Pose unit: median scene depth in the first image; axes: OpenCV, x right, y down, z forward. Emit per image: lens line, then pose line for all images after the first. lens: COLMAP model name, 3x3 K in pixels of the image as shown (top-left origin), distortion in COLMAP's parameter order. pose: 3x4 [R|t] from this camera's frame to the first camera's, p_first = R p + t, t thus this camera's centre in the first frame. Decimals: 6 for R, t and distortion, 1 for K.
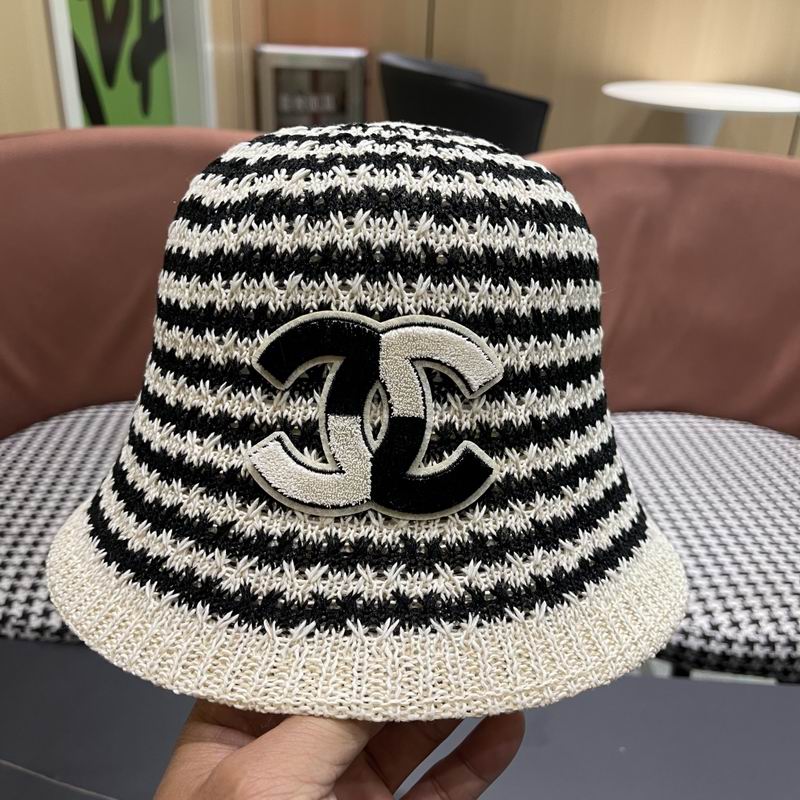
lens RADIAL K [[826.2, 0, 393.3], [0, 826.2, 402.6], [0, 0, 1]] dist [0.021250, 0.000000]
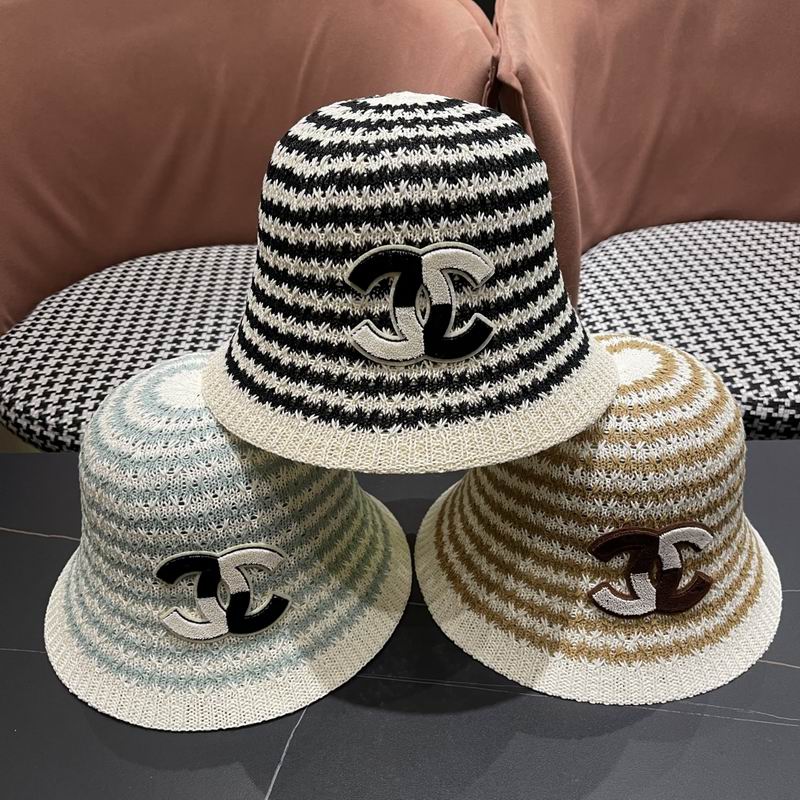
lens RADIAL K [[826.2, 0, 402.7], [0, 826.2, 414.8], [0, 0, 1]] dist [0.021250, 0.000000]
pose [[0.994628, -0.102469, 0.014658, -0.108738], [0.095547, 0.963314, 0.250793, -0.194144], [-0.039819, -0.248046, 0.967930, -0.694265]]
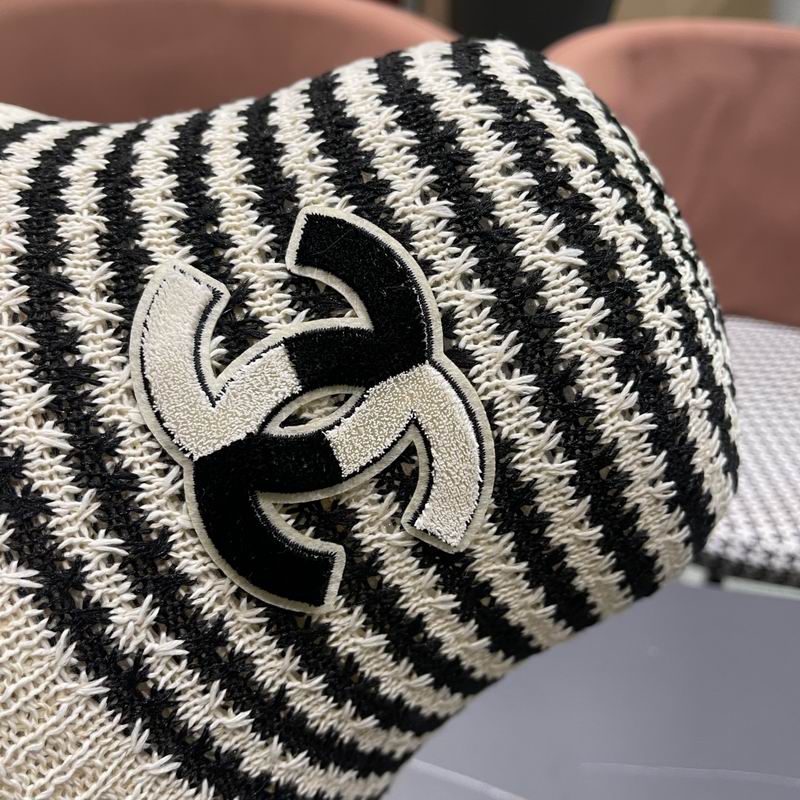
lens RADIAL K [[826.2, 0, 397.2], [0, 826.2, 406.9], [0, 0, 1]] dist [0.021250, 0.000000]
pose [[0.449558, 0.893151, -0.013392, 0.014798], [-0.893102, 0.449158, -0.025004, -0.027554], [-0.016318, 0.023201, 0.999598, 0.335187]]
